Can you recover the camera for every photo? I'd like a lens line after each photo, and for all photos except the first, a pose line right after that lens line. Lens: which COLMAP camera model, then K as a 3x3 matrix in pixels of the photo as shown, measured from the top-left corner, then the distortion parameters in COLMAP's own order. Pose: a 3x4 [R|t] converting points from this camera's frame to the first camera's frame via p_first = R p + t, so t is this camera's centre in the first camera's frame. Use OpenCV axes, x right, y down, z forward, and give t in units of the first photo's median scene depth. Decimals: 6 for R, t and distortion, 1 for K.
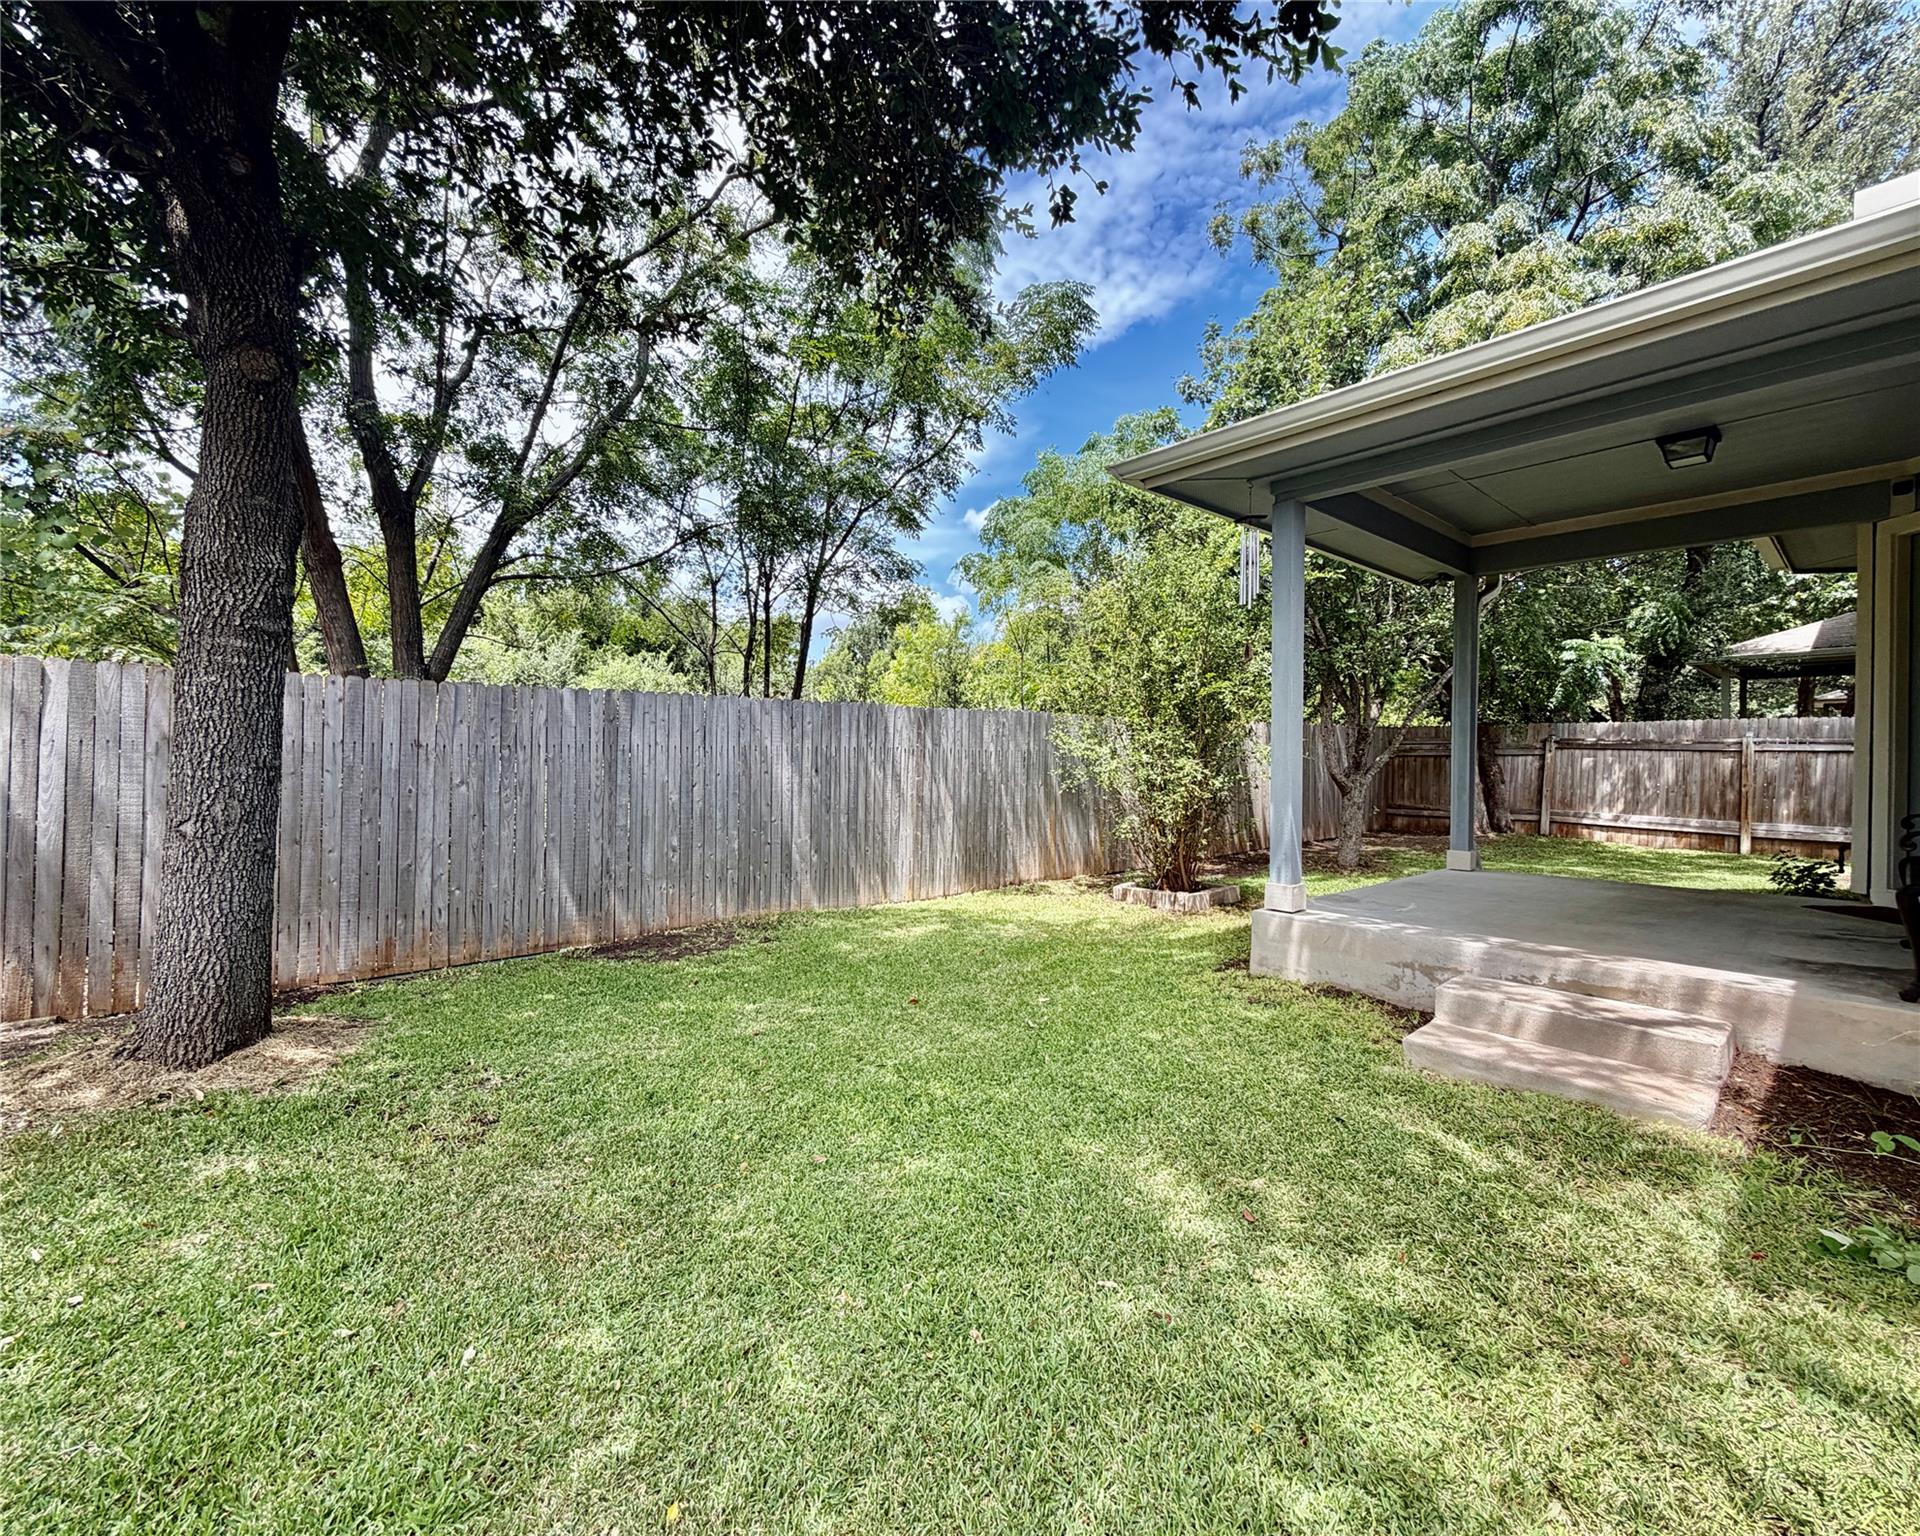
lens RADIAL K [[816.3, 0, 966.4], [0, 816.3, 765.1], [0, 0, 1]] dist [0.001377, -0.000536]
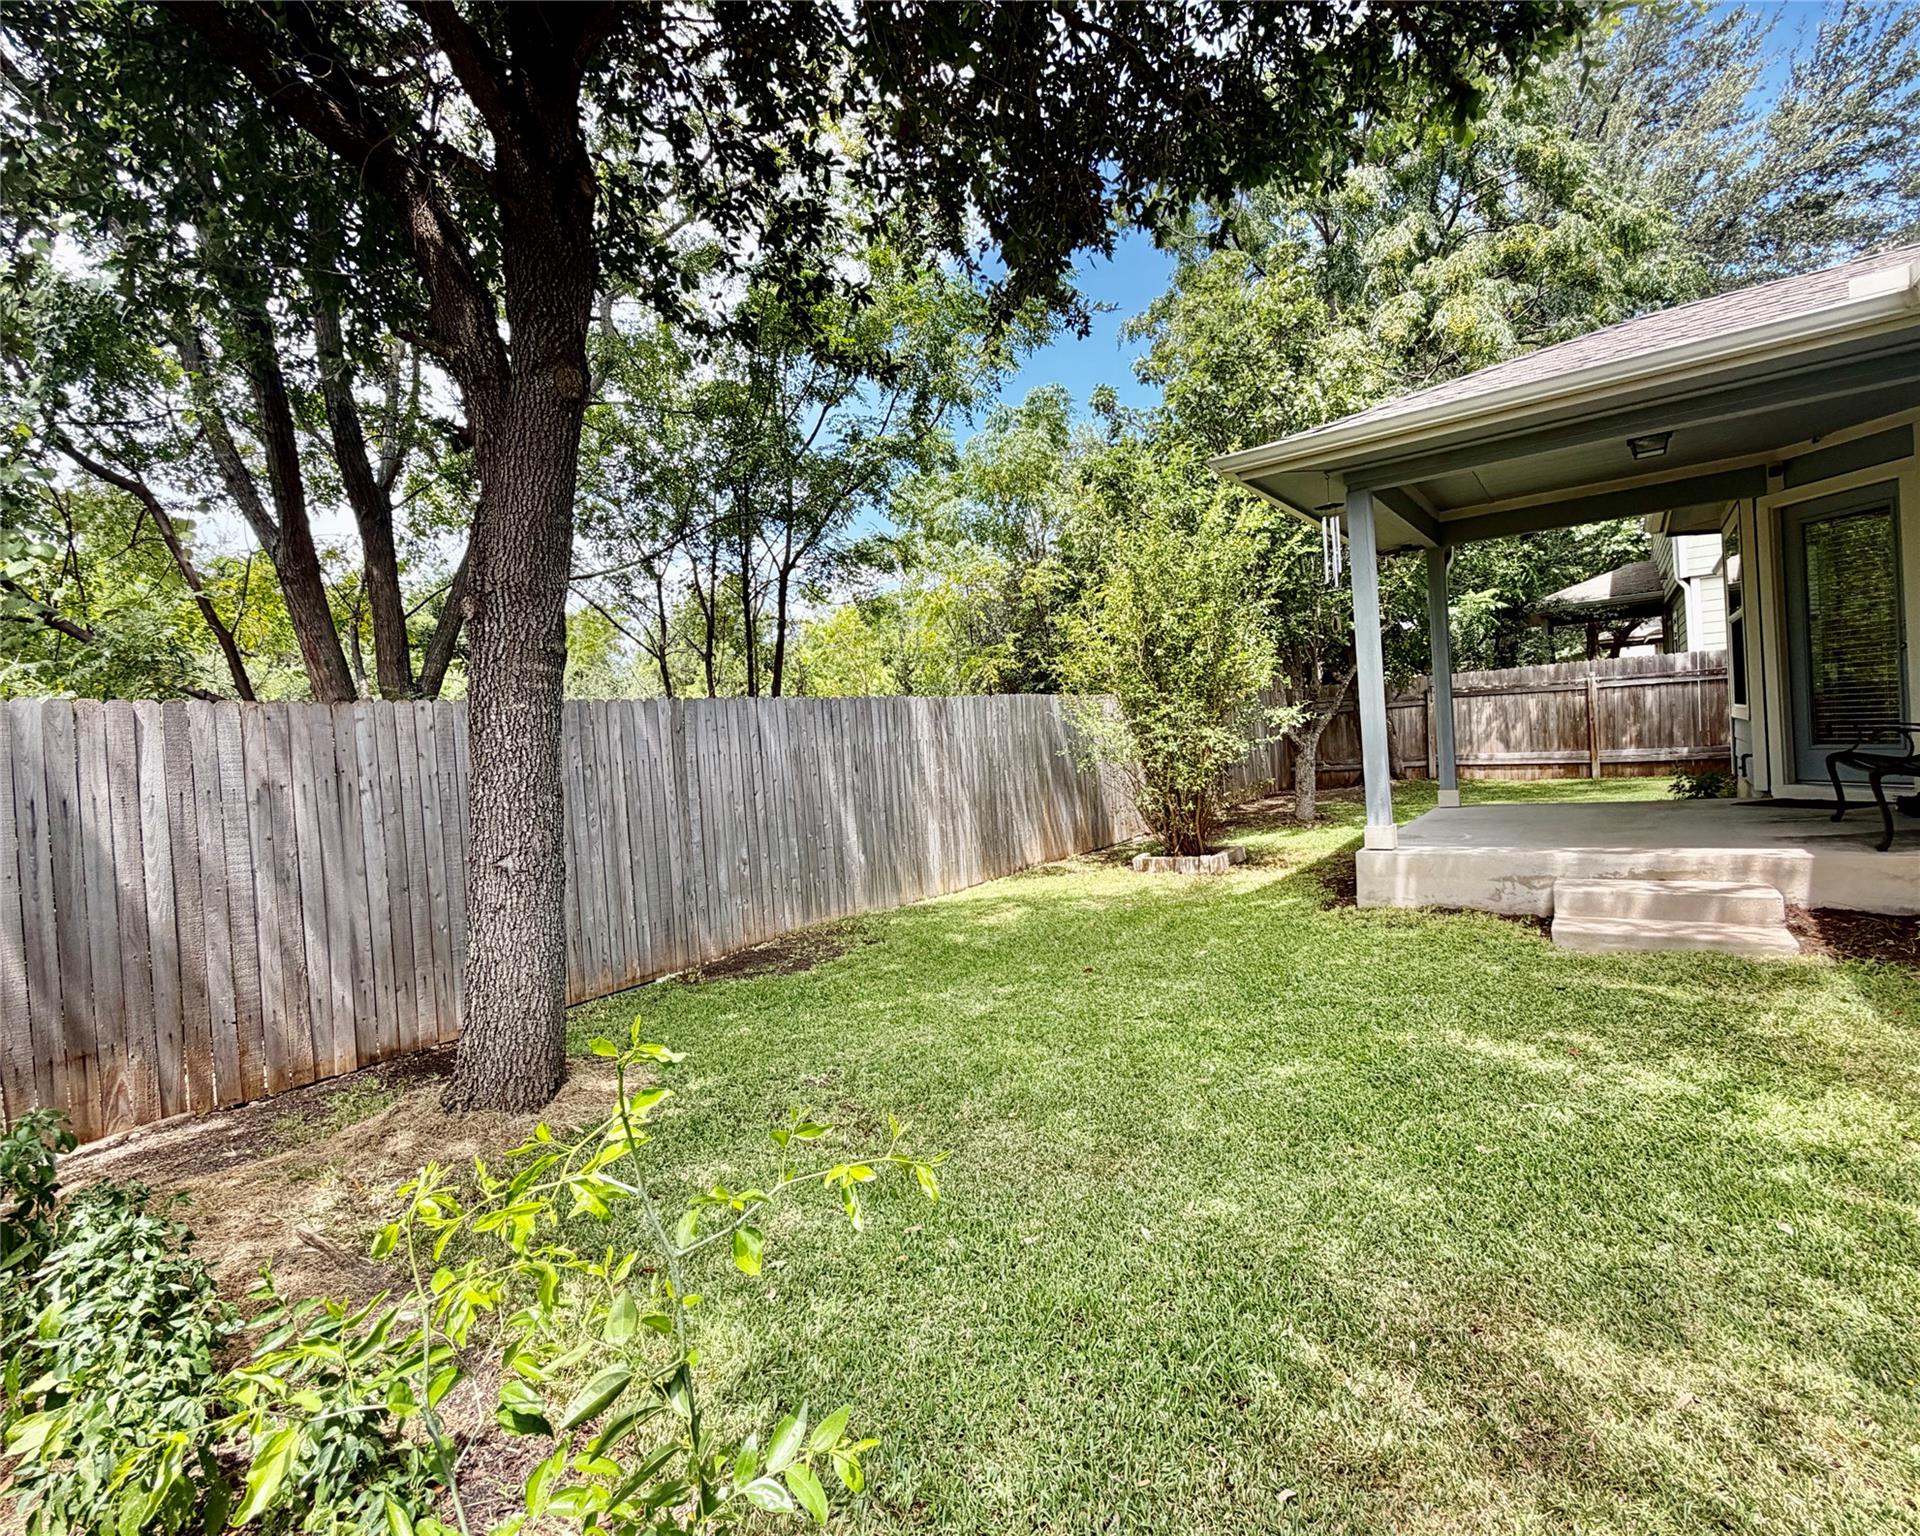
lens RADIAL K [[907.5, 0, 950.1], [0, 907.5, 766.9], [0, 0, 1]] dist [-0.000770, 0.000528]
pose [[0.972333, -0.083796, 0.218054, -0.508531], [0.082065, 0.996482, 0.016996, -0.007974], [-0.218711, 0.001369, 0.975789, -0.115994]]
